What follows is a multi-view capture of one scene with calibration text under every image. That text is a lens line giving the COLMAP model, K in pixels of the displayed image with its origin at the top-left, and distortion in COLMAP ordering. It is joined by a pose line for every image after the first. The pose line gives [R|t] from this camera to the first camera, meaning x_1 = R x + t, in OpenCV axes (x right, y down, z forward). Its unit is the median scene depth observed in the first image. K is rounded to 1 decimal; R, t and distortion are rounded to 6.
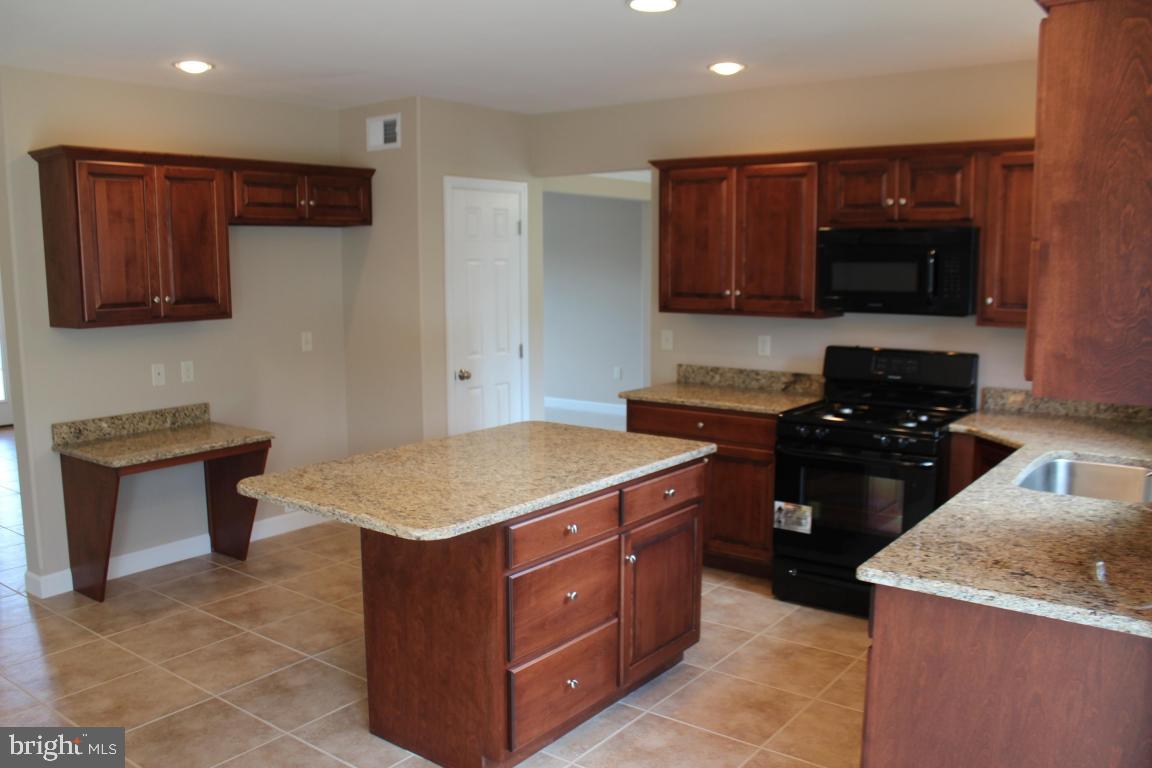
lens RADIAL K [[943.9, 0, 562.9], [0, 943.9, 392.3], [0, 0, 1]] dist [-0.169795, 0.148381]
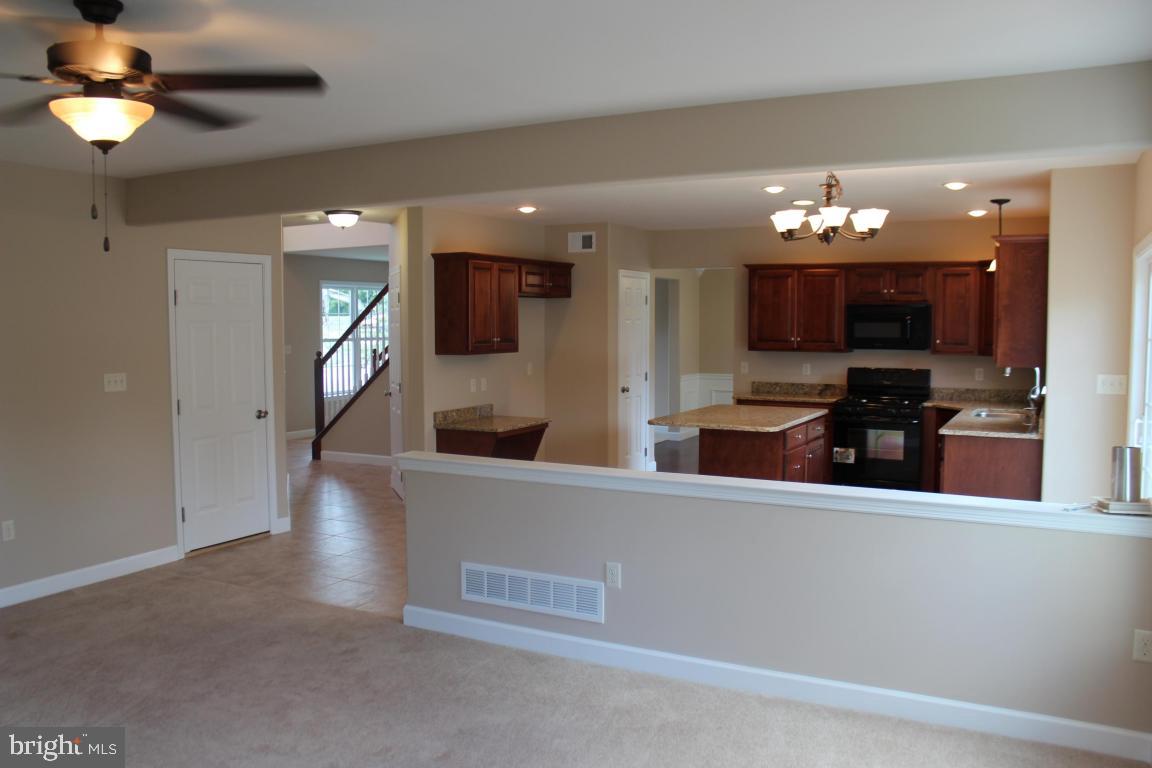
lens RADIAL K [[943.9, 0, 562.9], [0, 943.9, 392.3], [0, 0, 1]] dist [-0.169795, 0.148381]
pose [[0.987686, -0.006215, 0.156326, -0.568665], [0.015814, 0.998059, -0.060236, 0.101961], [-0.155648, 0.061966, 0.985867, -0.730194]]
